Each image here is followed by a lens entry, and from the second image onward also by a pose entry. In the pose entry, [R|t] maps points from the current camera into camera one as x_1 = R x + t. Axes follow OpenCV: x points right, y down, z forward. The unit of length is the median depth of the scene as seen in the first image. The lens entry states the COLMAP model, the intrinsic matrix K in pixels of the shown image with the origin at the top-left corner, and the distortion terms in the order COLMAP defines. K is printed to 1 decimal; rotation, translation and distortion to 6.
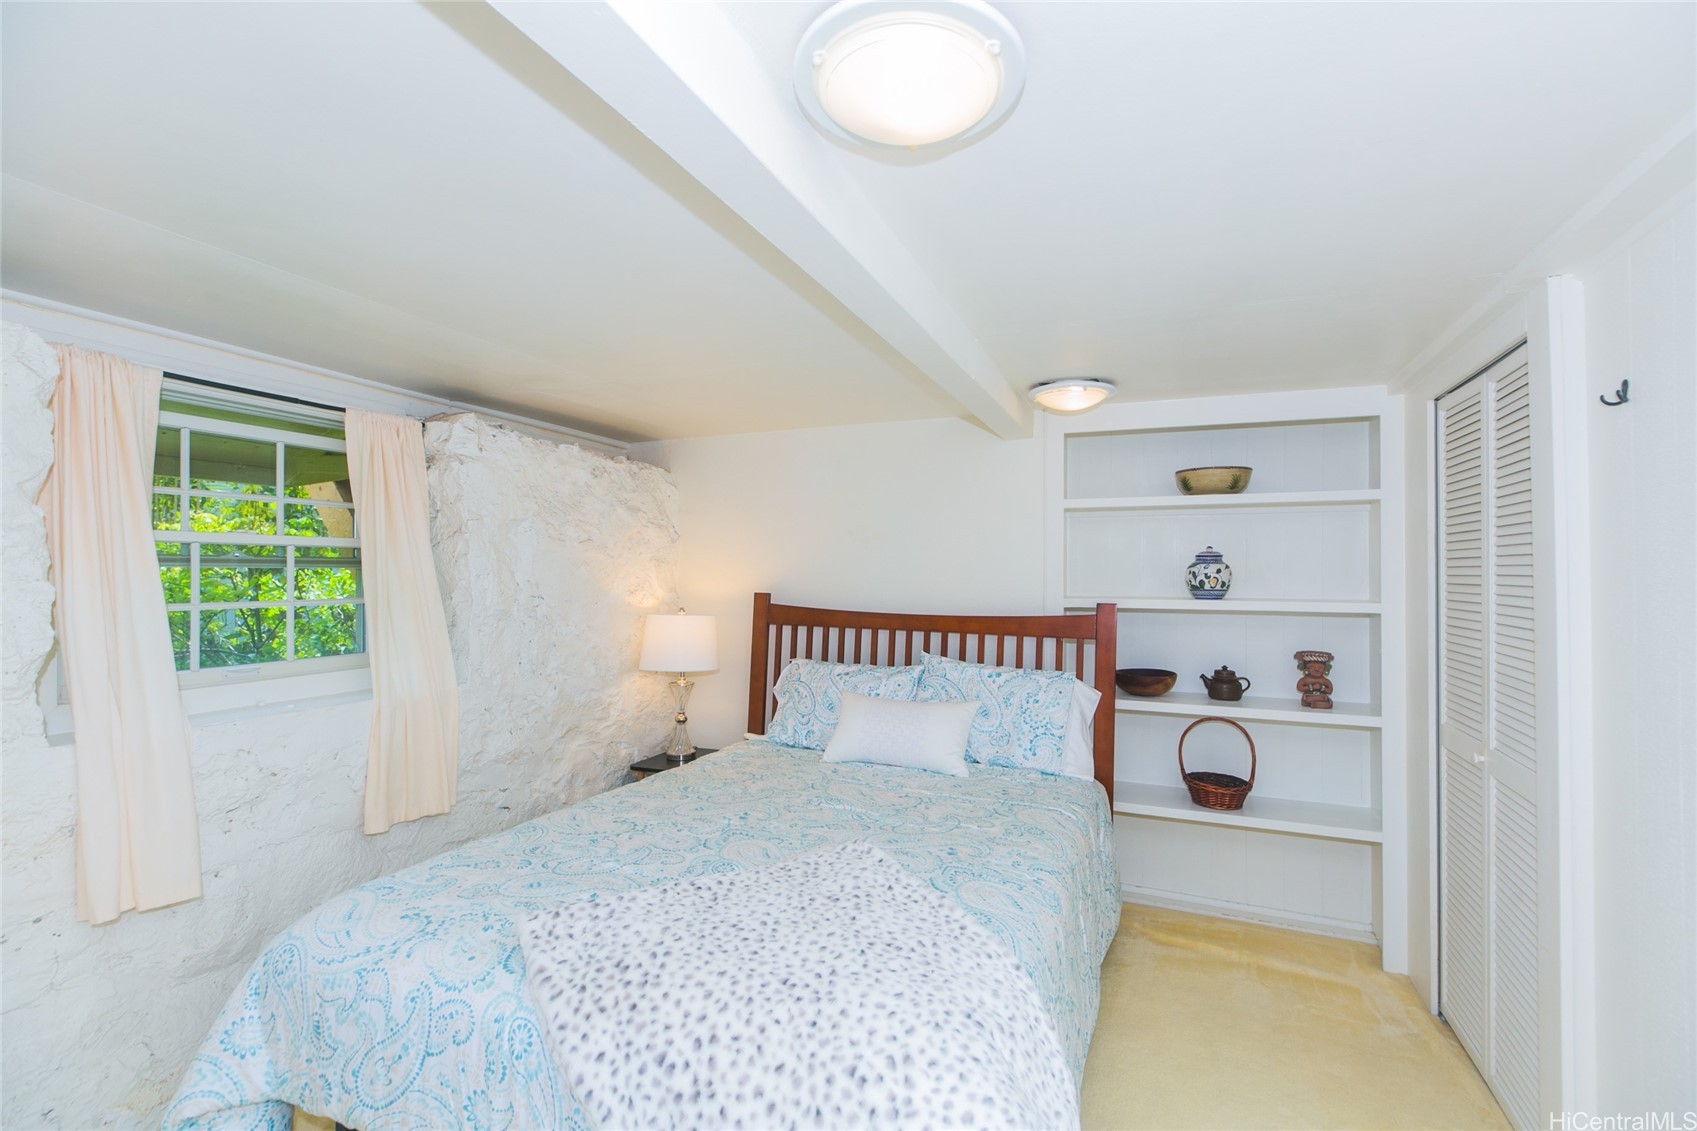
lens RADIAL K [[772.2, 0, 863.5], [0, 772.2, 573.2], [0, 0, 1]] dist [-0.000256, 0.000994]
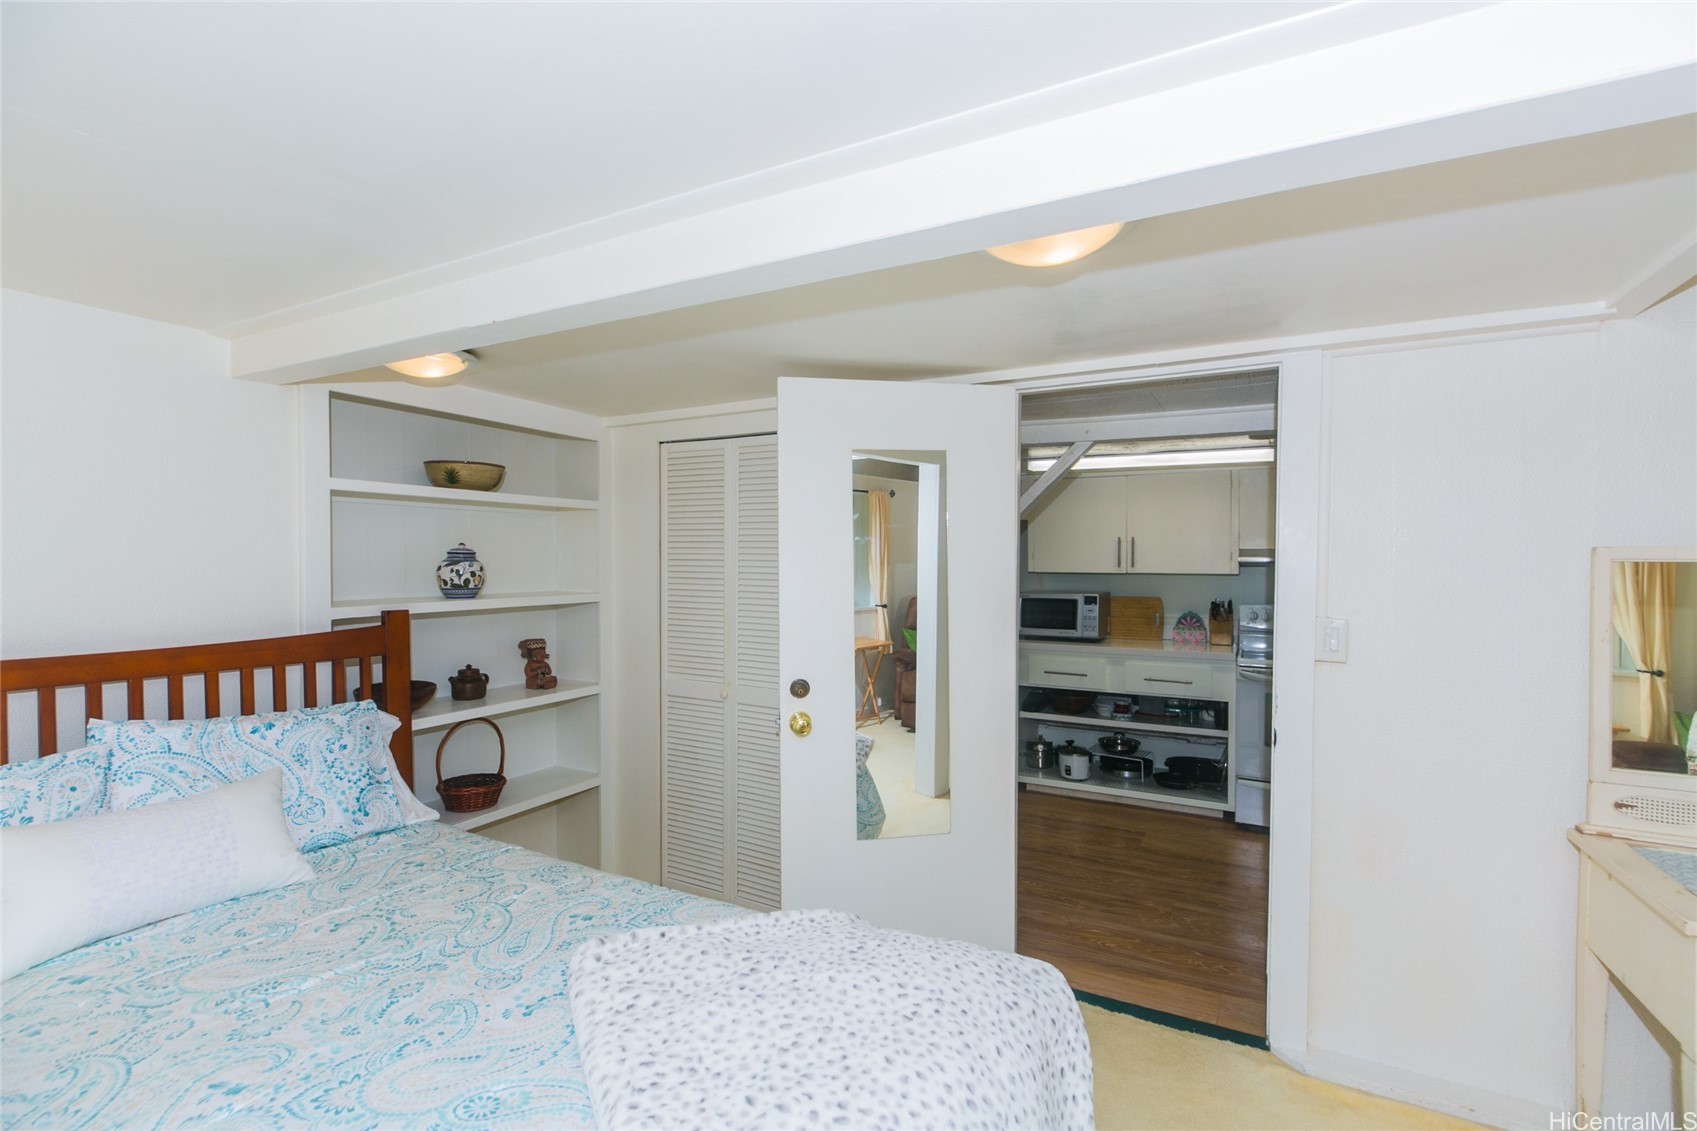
lens RADIAL K [[772.2, 0, 853.7], [0, 772.2, 575.2], [0, 0, 1]] dist [-0.000256, 0.000994]
pose [[0.103793, -0.031110, 0.994112, -0.466086], [-0.003240, 0.999495, 0.031617, -0.027216], [-0.994594, -0.006503, 0.103639, 0.425376]]
